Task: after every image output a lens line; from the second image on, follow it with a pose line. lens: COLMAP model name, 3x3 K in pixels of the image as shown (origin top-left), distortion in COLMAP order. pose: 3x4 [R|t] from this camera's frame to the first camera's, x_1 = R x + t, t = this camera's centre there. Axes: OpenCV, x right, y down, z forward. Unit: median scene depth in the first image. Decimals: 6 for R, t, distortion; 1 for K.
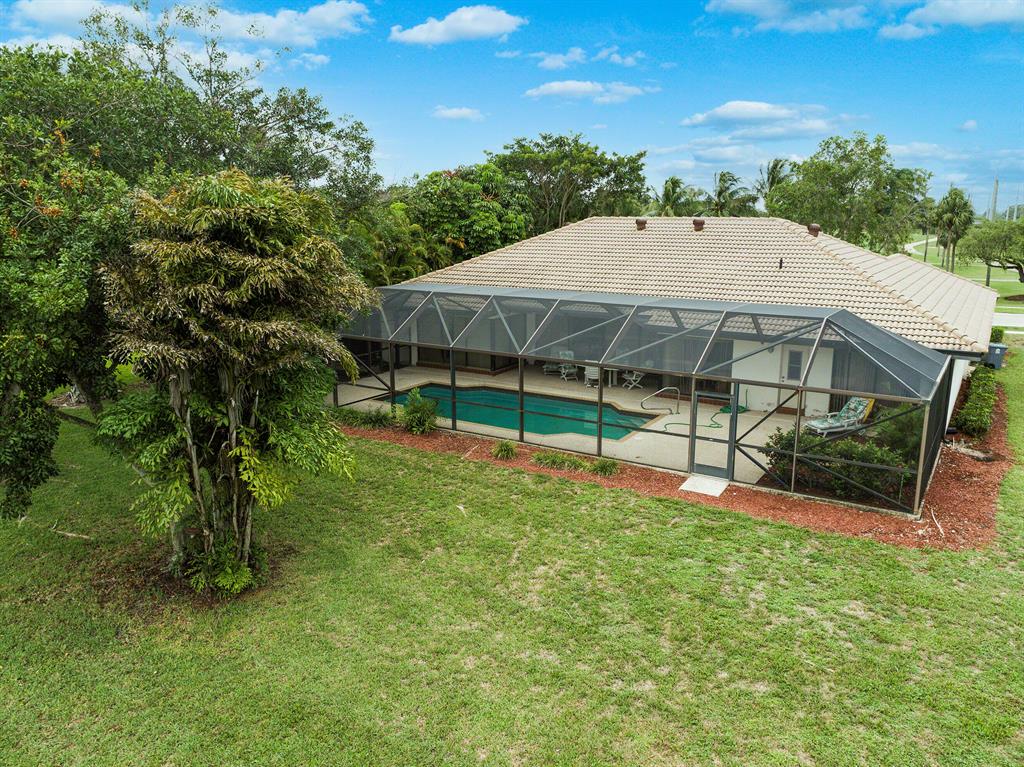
lens RADIAL K [[793.7, 0, 512.0], [0, 793.7, 383.5], [0, 0, 1]] dist [-0.024141, -0.002209]
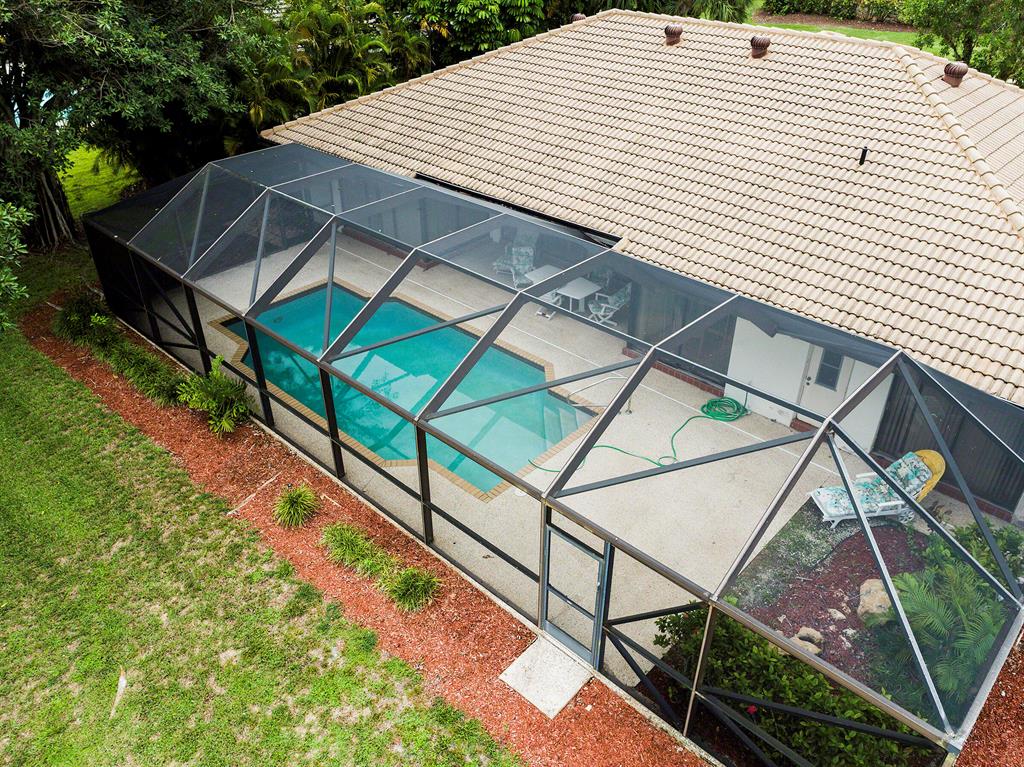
lens RADIAL K [[793.7, 0, 512.0], [0, 793.7, 383.5], [0, 0, 1]] dist [-0.024141, -0.002209]
pose [[0.981416, 0.104501, -0.160945, 0.216887], [-0.041619, 0.934664, 0.353088, -0.205418], [0.187327, -0.339828, 0.921643, 0.400837]]
